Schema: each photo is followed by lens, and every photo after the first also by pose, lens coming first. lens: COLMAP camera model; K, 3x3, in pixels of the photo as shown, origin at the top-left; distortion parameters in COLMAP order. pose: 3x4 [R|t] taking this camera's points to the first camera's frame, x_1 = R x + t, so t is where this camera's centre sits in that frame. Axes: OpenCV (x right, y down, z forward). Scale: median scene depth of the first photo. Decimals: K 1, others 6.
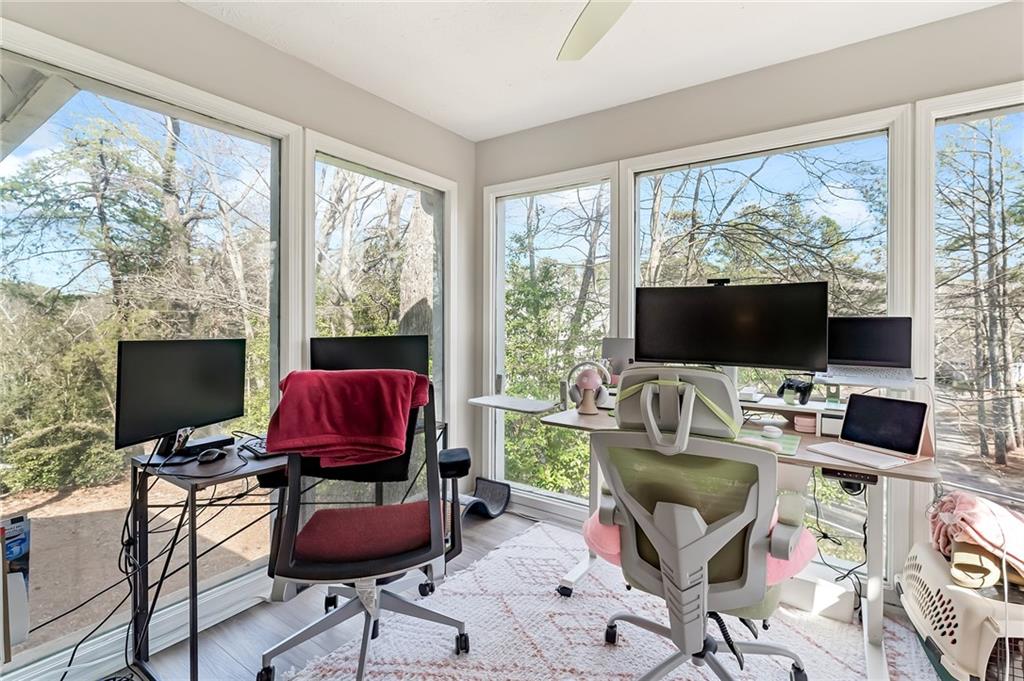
lens RADIAL K [[481.1, 0, 512.7], [0, 481.1, 322.3], [0, 0, 1]] dist [-0.029144, 0.000005]
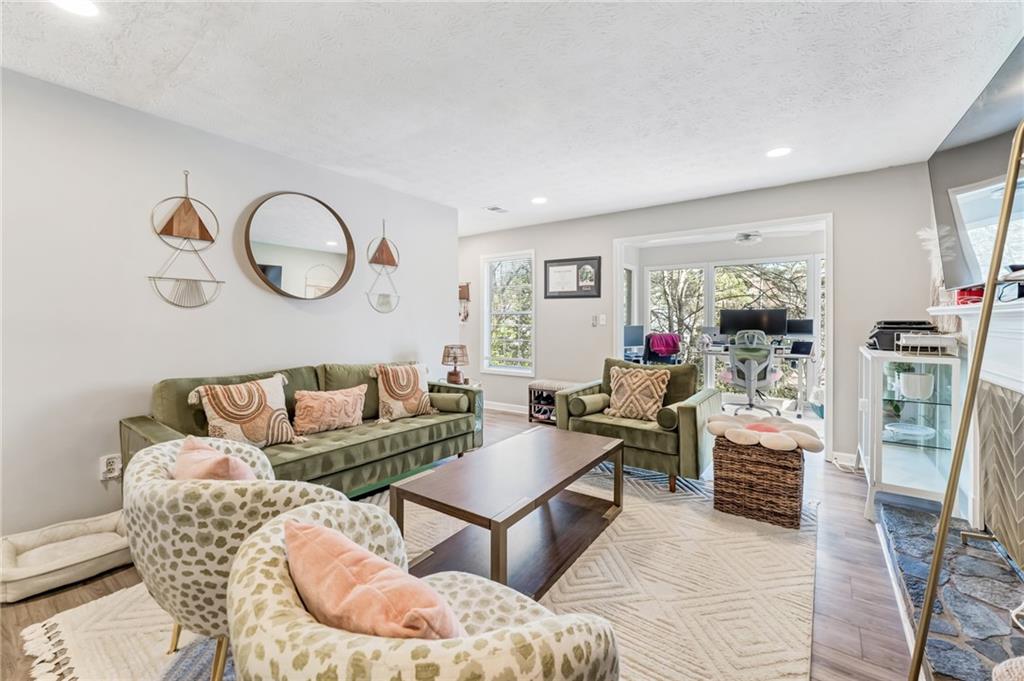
lens RADIAL K [[414.8, 0, 510.8], [0, 414.8, 332.3], [0, 0, 1]] dist [0.000525, 0.000130]
pose [[0.999705, -0.002456, -0.024150, -1.684835], [0.003012, 0.999730, 0.023037, 0.006435], [0.024087, -0.023103, 0.999443, -2.738593]]
